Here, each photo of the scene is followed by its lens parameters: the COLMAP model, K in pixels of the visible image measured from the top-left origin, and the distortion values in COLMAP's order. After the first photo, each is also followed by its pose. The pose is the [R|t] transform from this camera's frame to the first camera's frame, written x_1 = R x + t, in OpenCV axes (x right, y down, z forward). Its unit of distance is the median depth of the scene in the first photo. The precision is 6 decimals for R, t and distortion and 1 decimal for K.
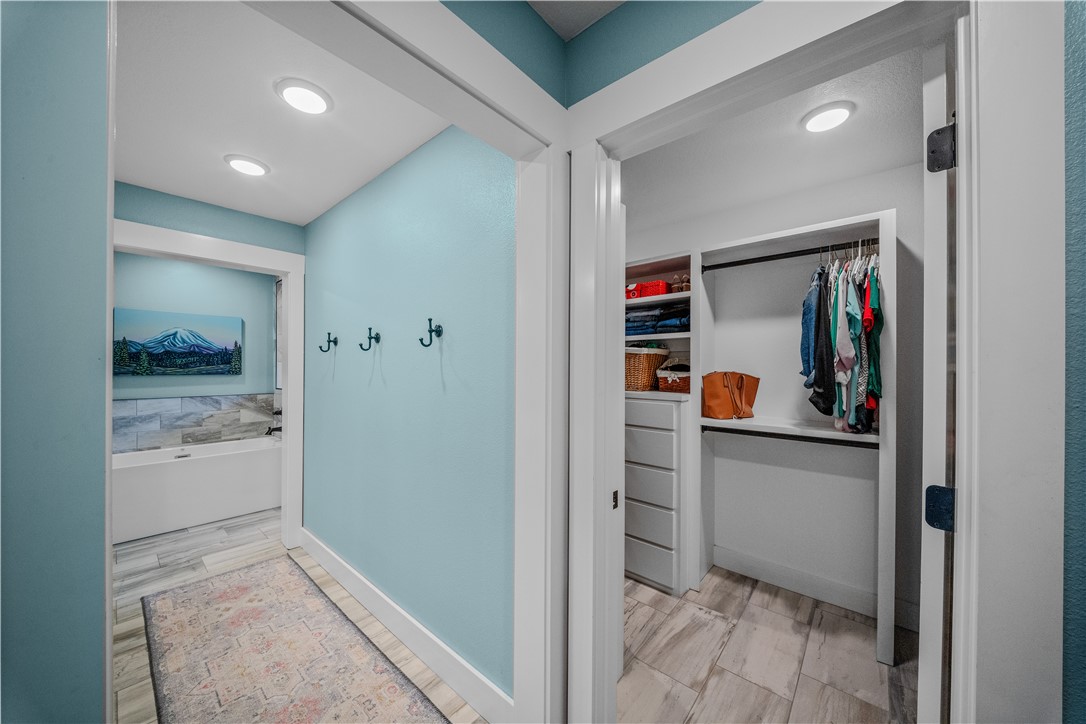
lens RADIAL K [[384.4, 0, 552.0], [0, 384.4, 363.7], [0, 0, 1]] dist [0.000350, -0.000087]
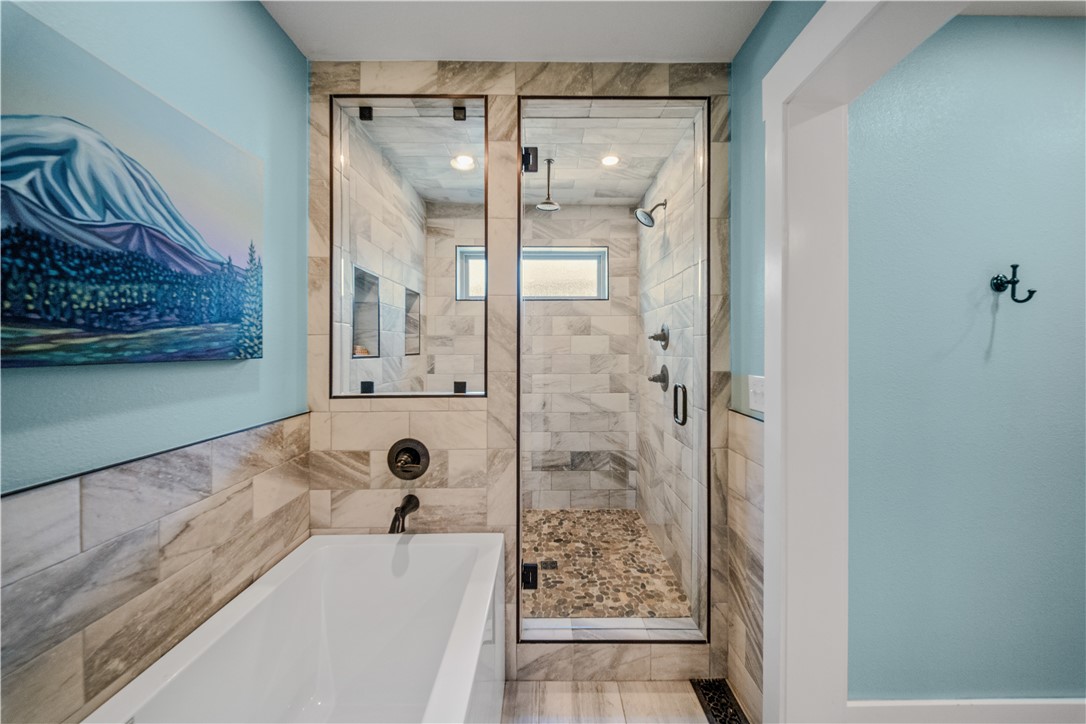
lens RADIAL K [[384.4, 0, 549.3], [0, 384.4, 345.3], [0, 0, 1]] dist [0.000350, -0.000087]
pose [[0.755125, -0.003228, 0.655573, -0.890778], [0.005513, 0.999984, -0.001427, 0.020558], [-0.655558, 0.004691, 0.755130, 0.672050]]
